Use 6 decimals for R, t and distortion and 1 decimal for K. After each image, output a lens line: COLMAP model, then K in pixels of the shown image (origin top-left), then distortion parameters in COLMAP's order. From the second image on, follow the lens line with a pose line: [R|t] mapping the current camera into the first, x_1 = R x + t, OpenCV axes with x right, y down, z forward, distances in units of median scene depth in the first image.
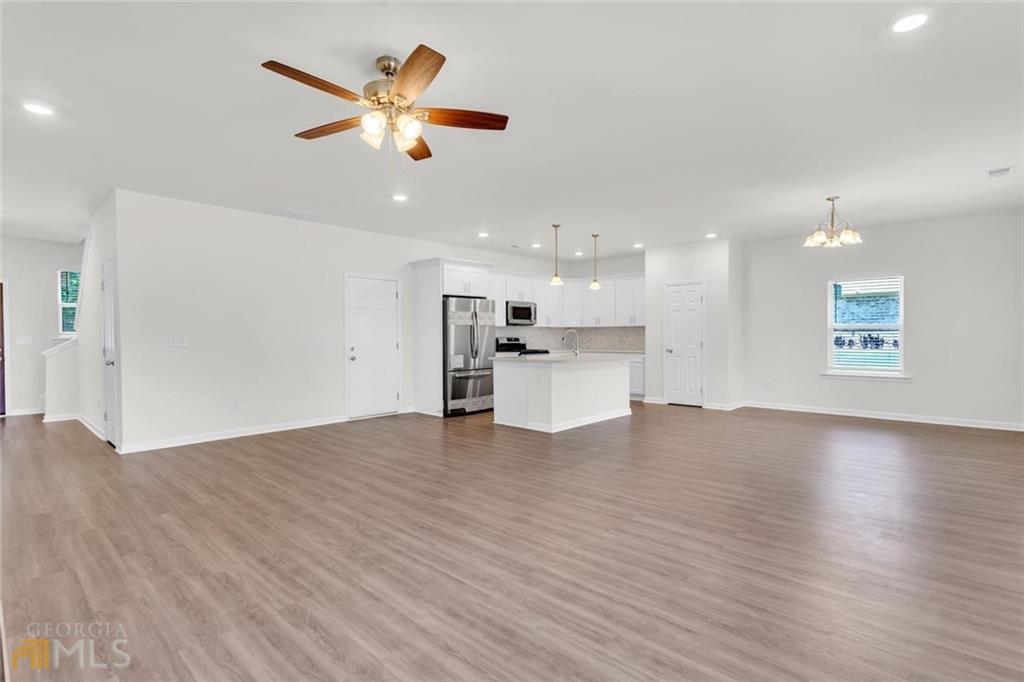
lens RADIAL K [[493.6, 0, 523.7], [0, 493.6, 345.2], [0, 0, 1]] dist [0.001609, 0.001111]
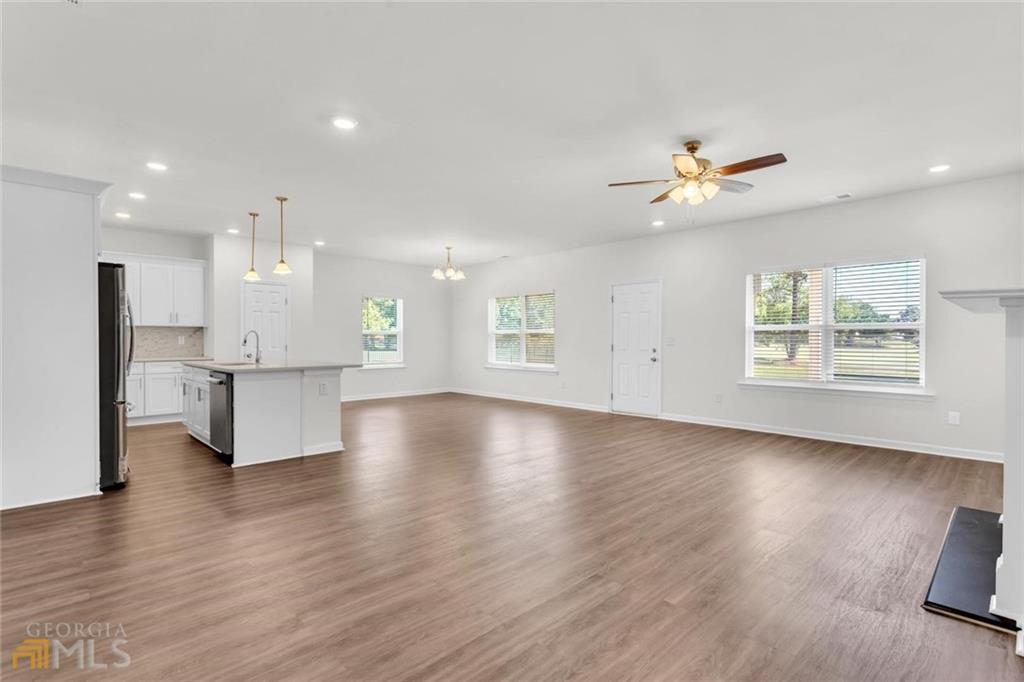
lens RADIAL K [[486.0, 0, 510.6], [0, 486.0, 339.8], [0, 0, 1]] dist [0.001430, 0.000631]
pose [[0.068013, 0.002814, 0.997680, -0.623252], [0.018014, 0.999830, -0.004048, -0.005109], [-0.997522, 0.018248, 0.067950, 0.520990]]
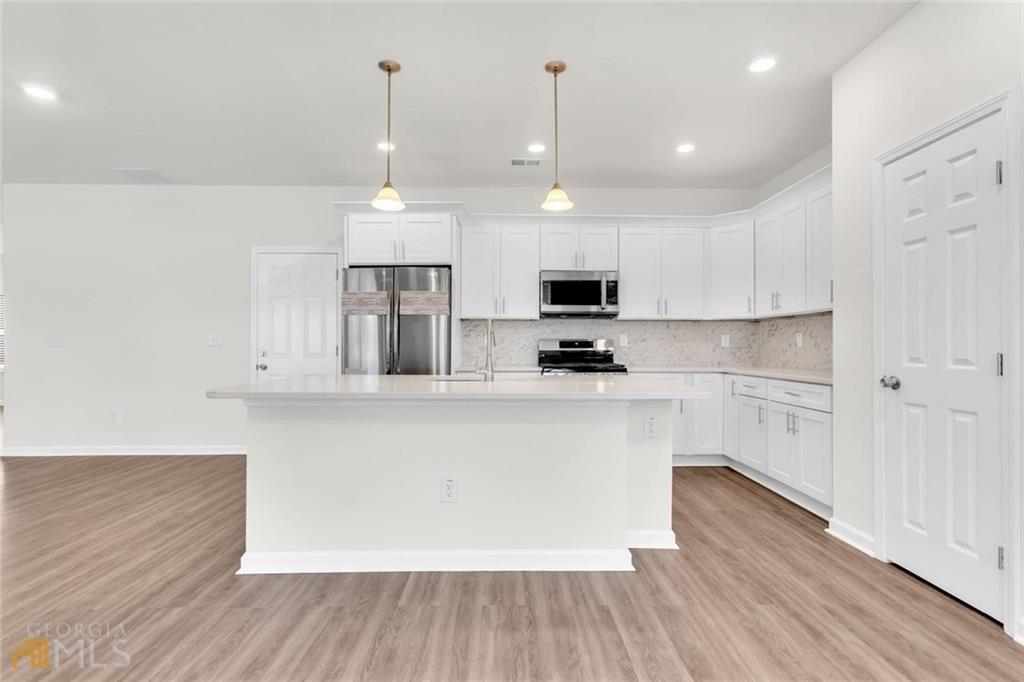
lens RADIAL K [[502.9, 0, 508.4], [0, 502.9, 339.7], [0, 0, 1]] dist [0.000047, 0.000595]
pose [[0.687712, -0.002187, -0.725980, 0.399618], [-0.018680, 0.999611, -0.020707, -0.004162], [0.725743, 0.027802, 0.687404, 0.709496]]
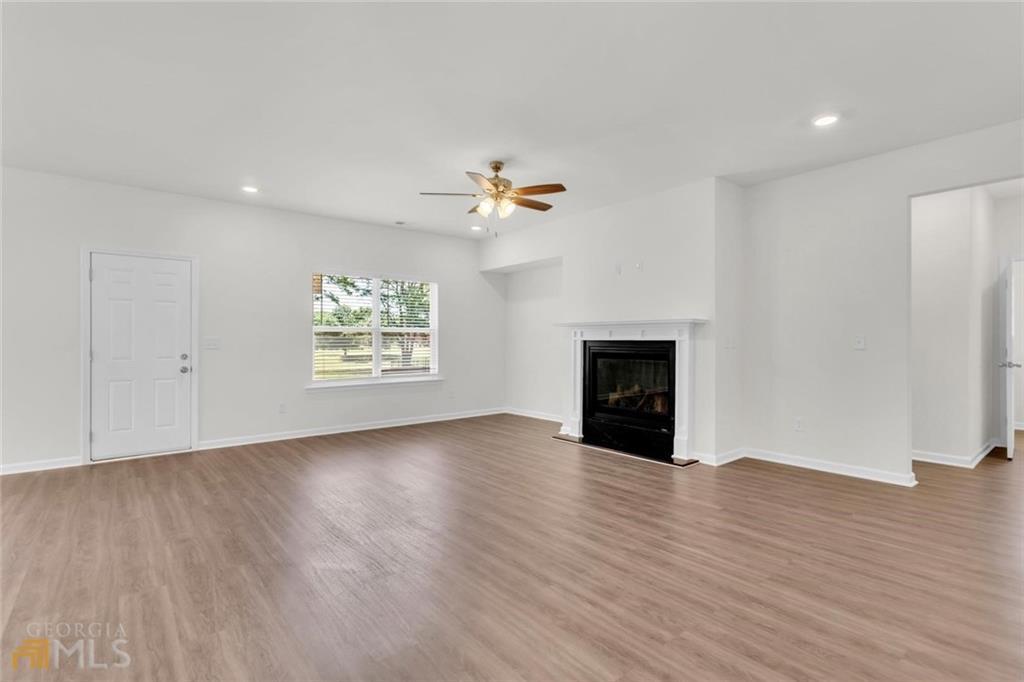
lens RADIAL K [[493.6, 0, 523.7], [0, 493.6, 345.2], [0, 0, 1]] dist [0.001609, 0.001111]
pose [[-0.991367, 0.003618, 0.131067, -0.203585], [0.007179, 0.999617, 0.026709, -0.013696], [-0.130920, 0.027419, -0.991014, 0.925439]]
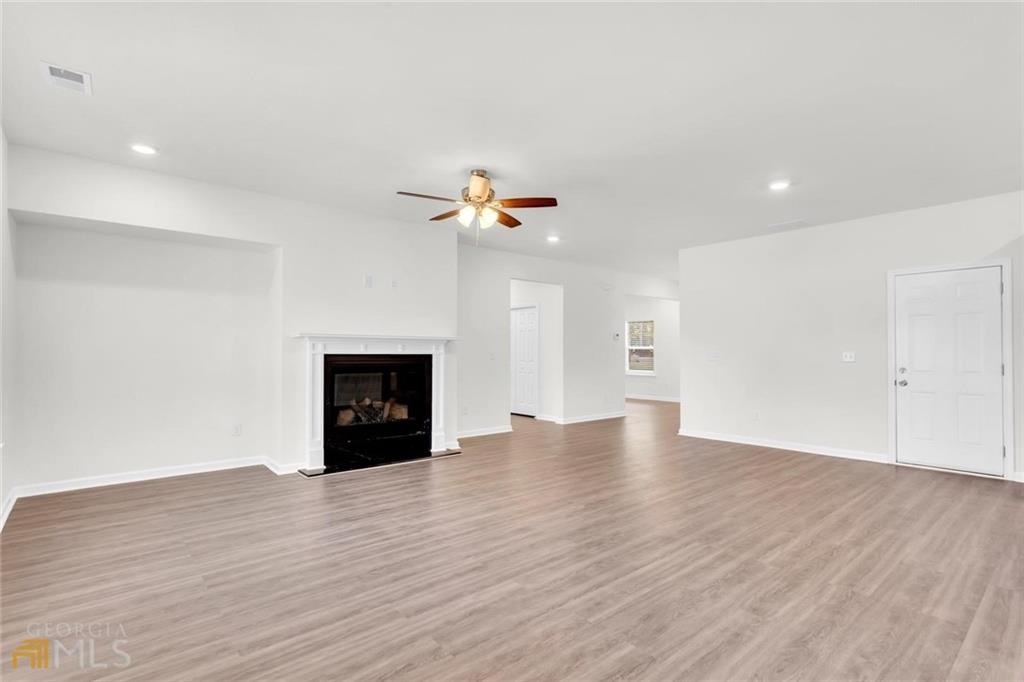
lens RADIAL K [[484.6, 0, 508.3], [0, 484.6, 345.5], [0, 0, 1]] dist [0.008052, -0.000210]
pose [[-0.125088, -0.011967, -0.992074, 0.430960], [-0.020794, 0.999739, -0.009437, -0.009863], [0.991928, 0.019448, -0.125304, 0.464104]]
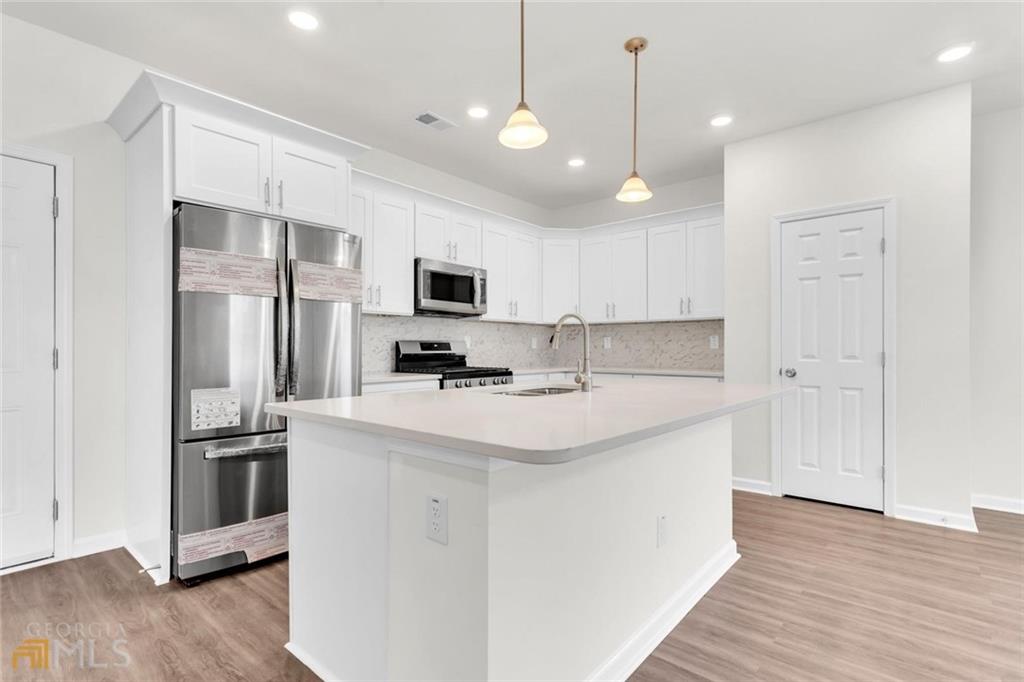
lens RADIAL K [[493.6, 0, 523.7], [0, 493.6, 345.2], [0, 0, 1]] dist [0.001609, 0.001111]
pose [[0.998886, 0.005432, 0.046882, 0.049131], [-0.004255, 0.999674, -0.025177, -0.000878], [-0.047003, 0.024950, 0.998583, 0.656039]]
